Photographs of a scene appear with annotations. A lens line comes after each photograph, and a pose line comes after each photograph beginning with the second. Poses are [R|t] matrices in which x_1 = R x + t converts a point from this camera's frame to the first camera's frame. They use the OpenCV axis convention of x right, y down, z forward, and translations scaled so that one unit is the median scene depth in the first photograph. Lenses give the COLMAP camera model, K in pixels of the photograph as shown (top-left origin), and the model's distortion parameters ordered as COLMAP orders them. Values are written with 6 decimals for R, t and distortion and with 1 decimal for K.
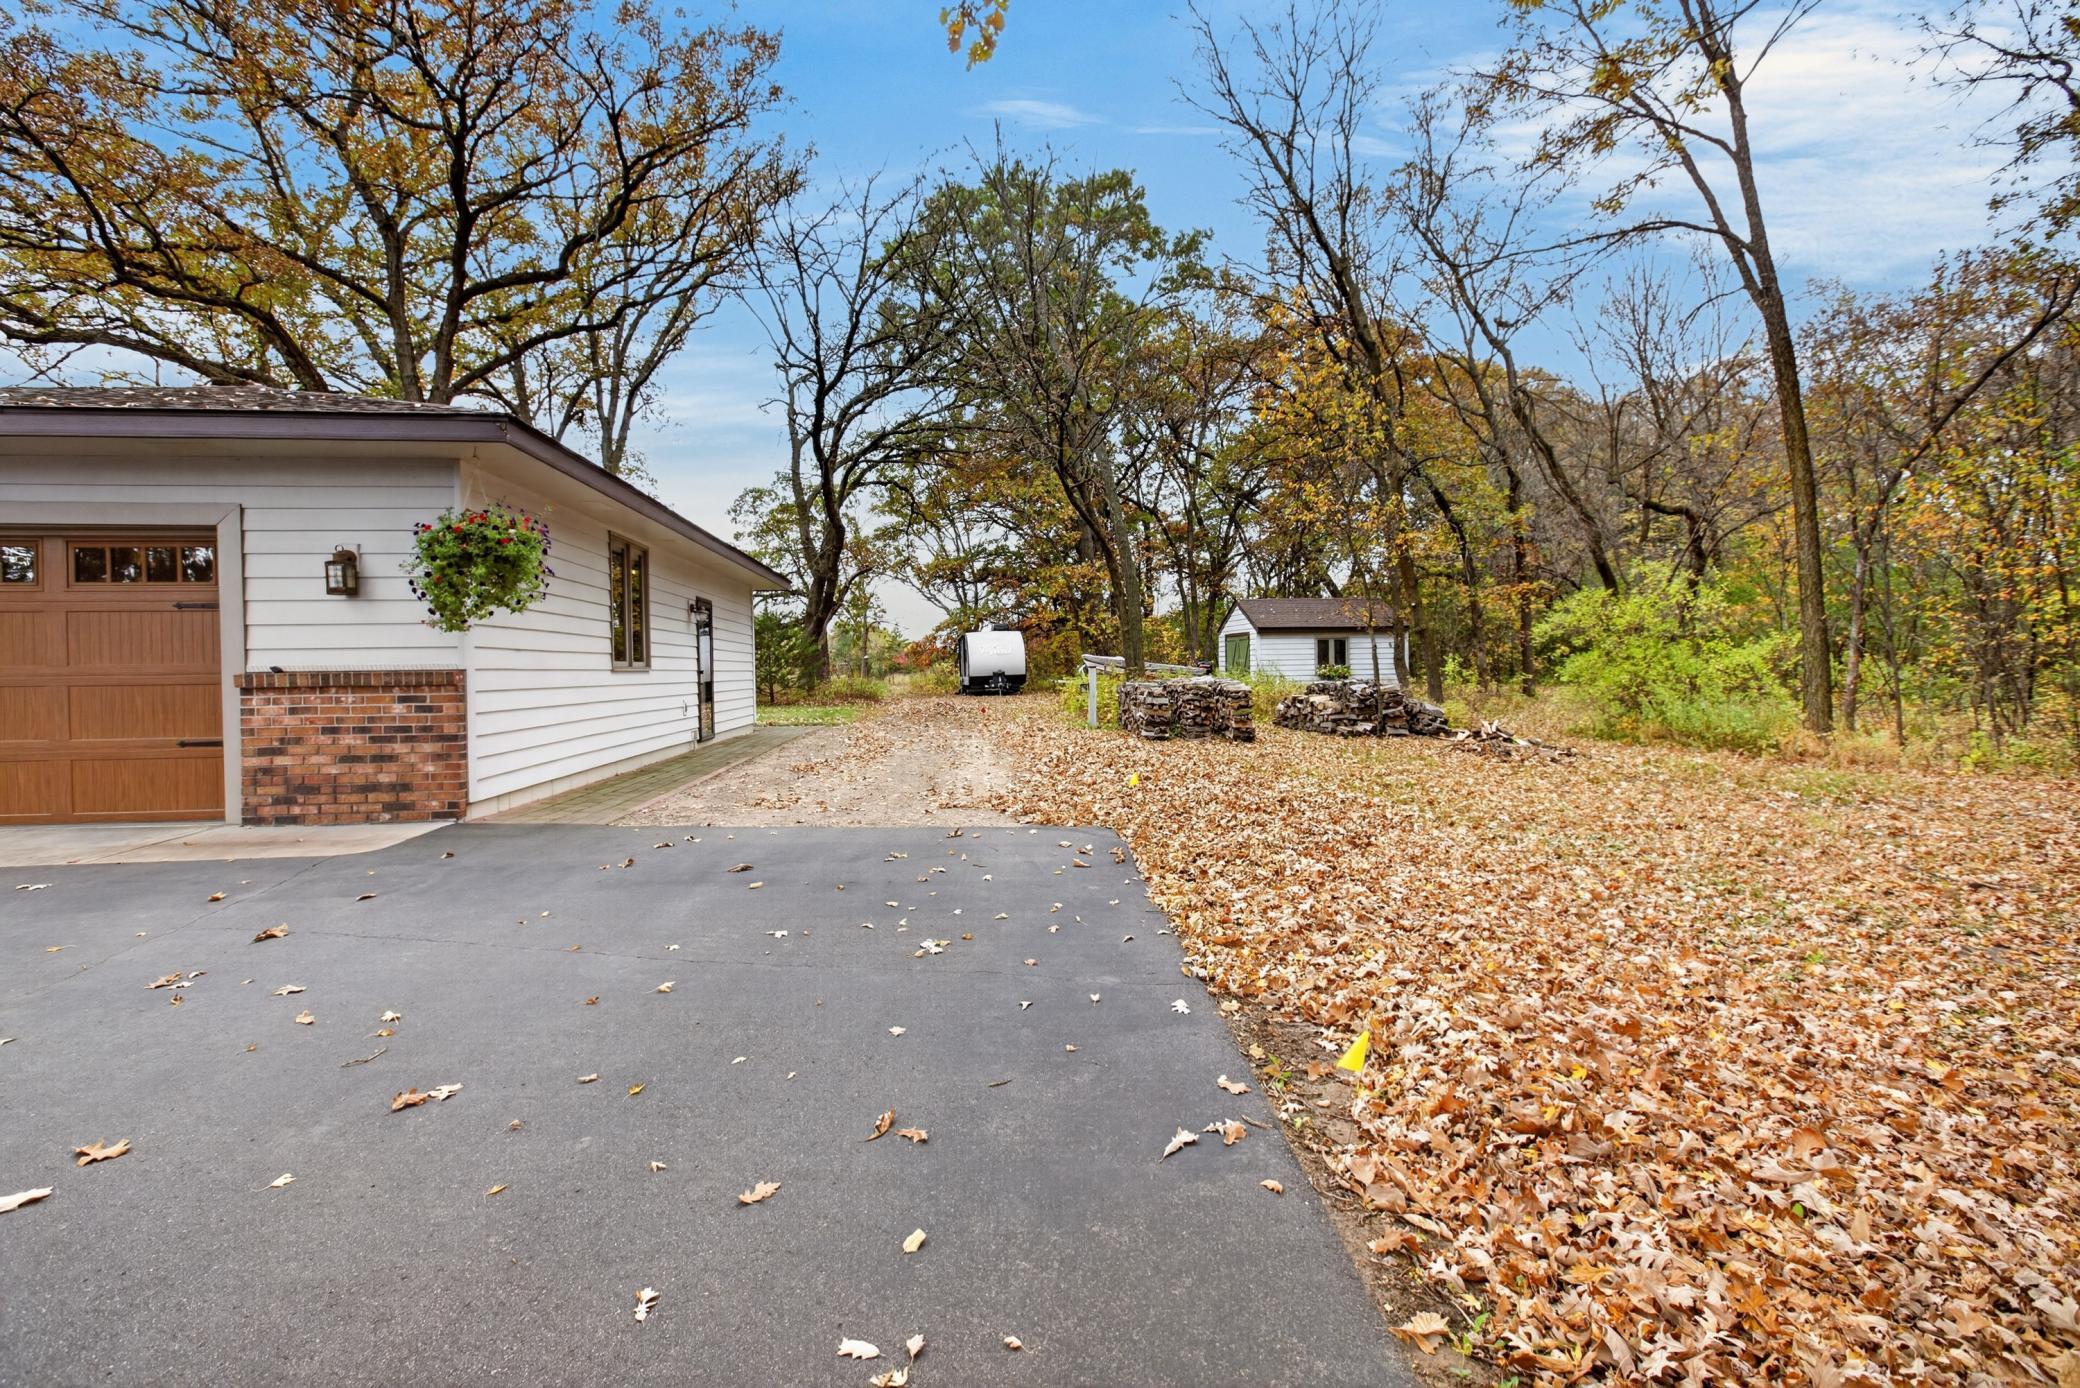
lens RADIAL K [[933.8, 0, 1040.0], [0, 933.8, 694.0], [0, 0, 1]] dist [-0.000017, -0.000037]
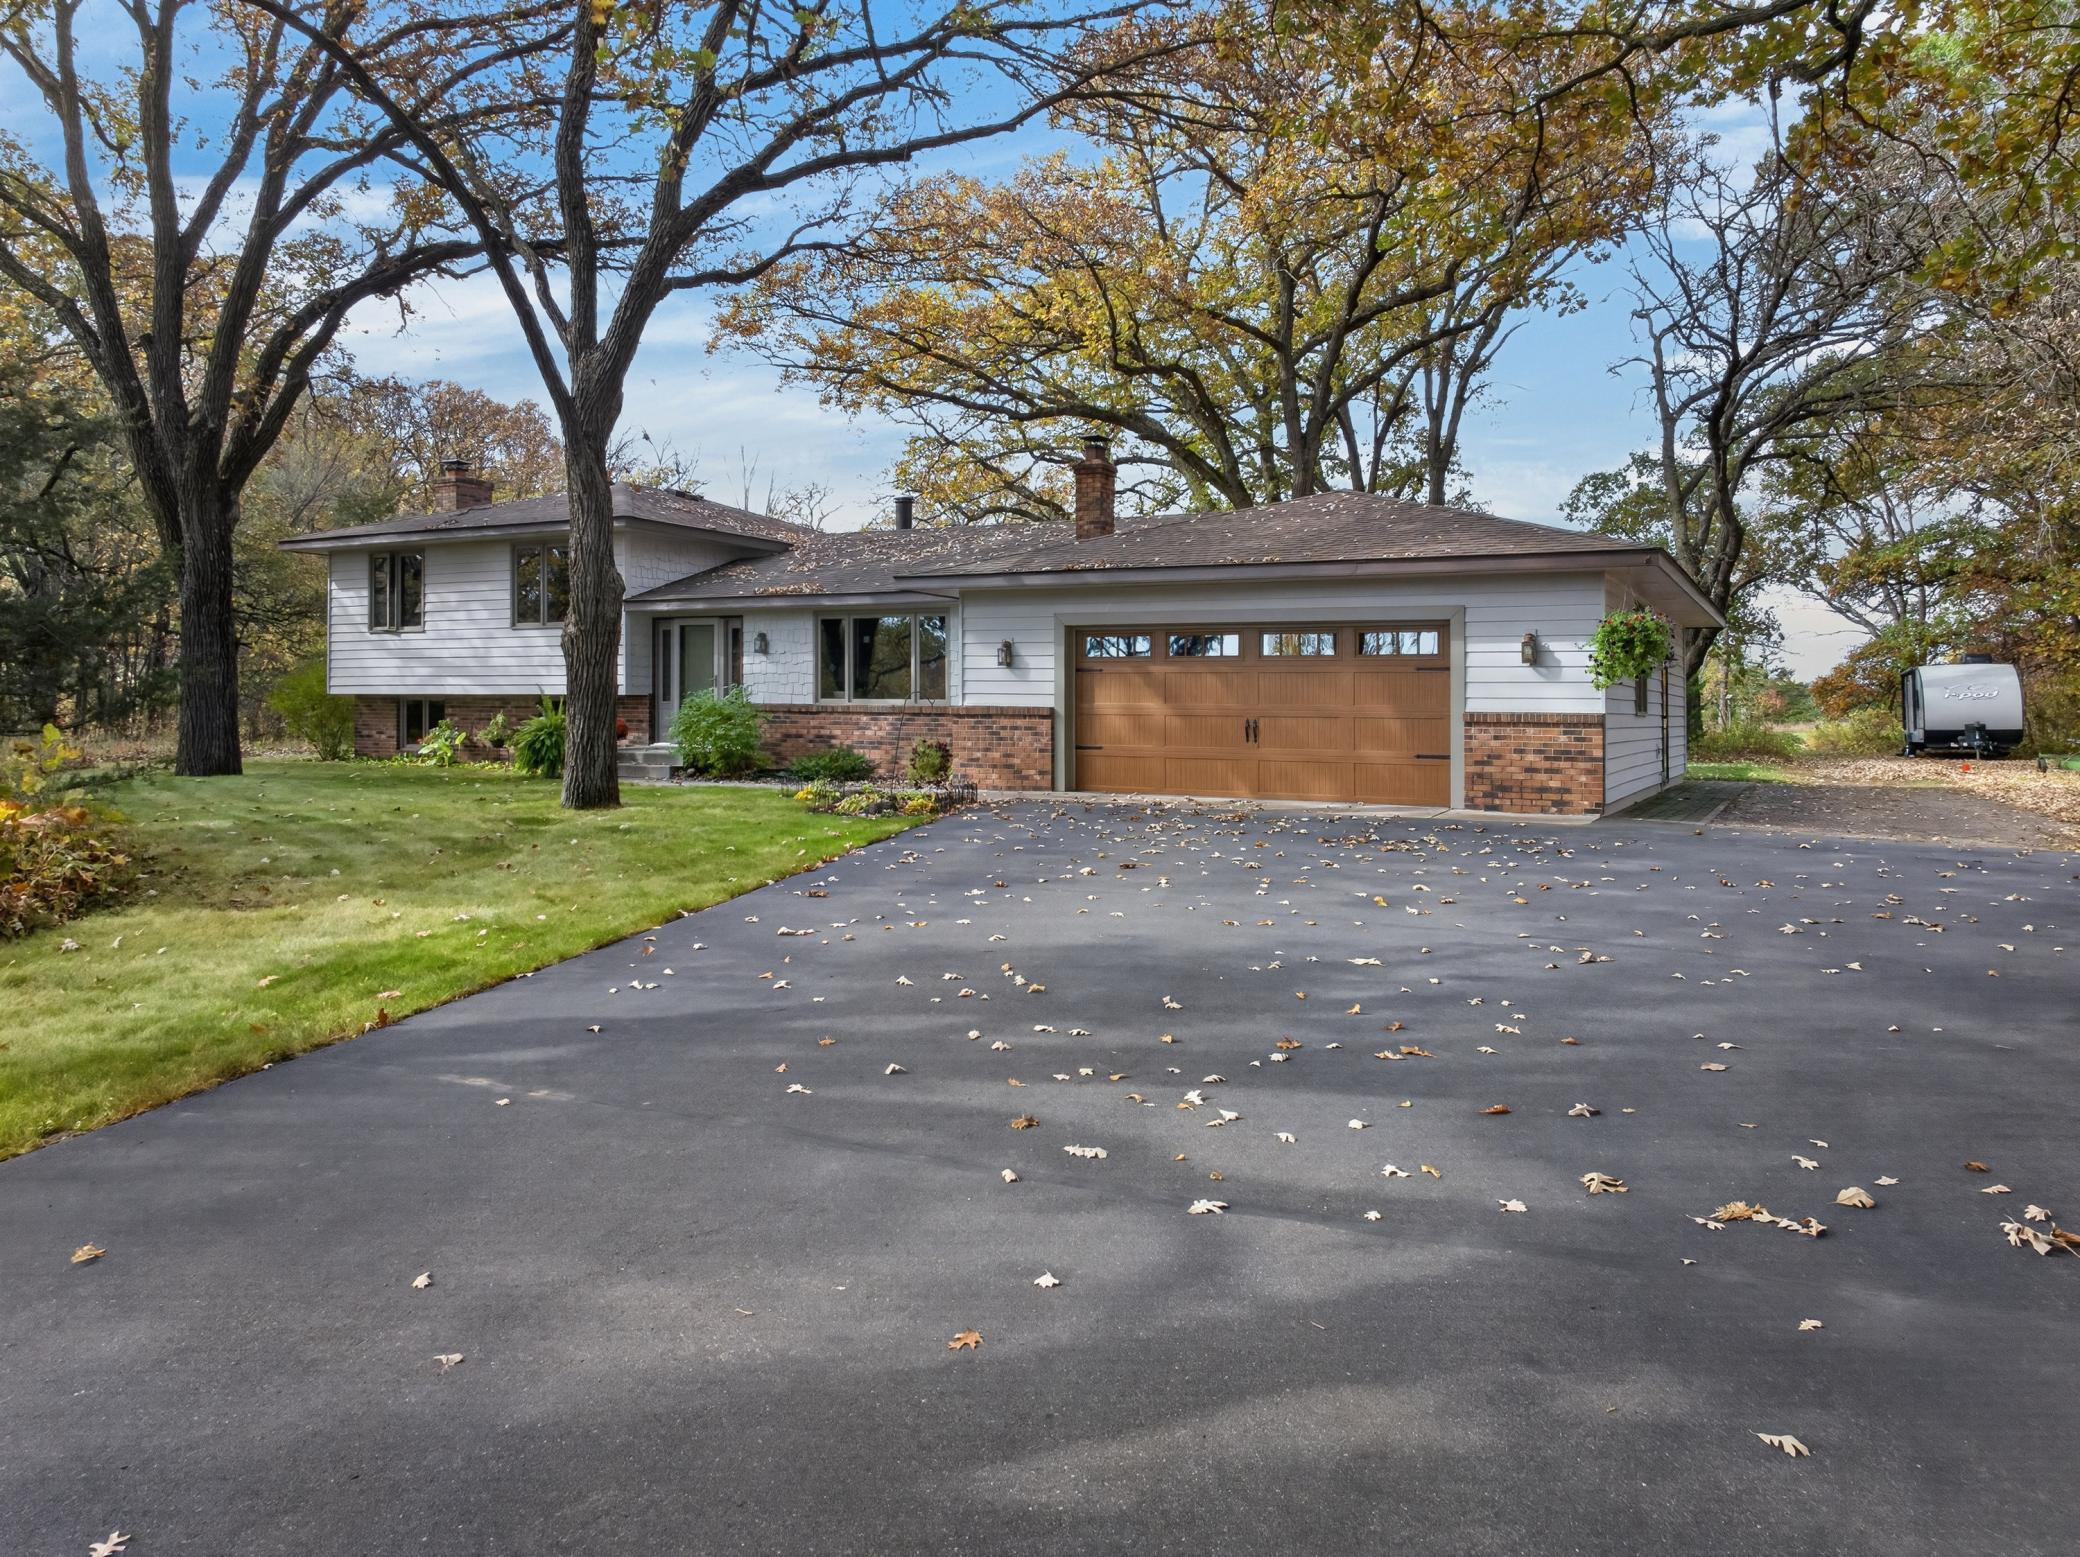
lens RADIAL K [[1475.8, 0, 1040.6], [0, 1475.8, 686.1], [0, 0, 1]] dist [-0.005888, -0.001795]
pose [[0.830394, 0.014697, -0.556983, -0.059559], [-0.037734, 0.998840, -0.029901, 0.033960], [0.555897, 0.045847, 0.829986, -1.456422]]
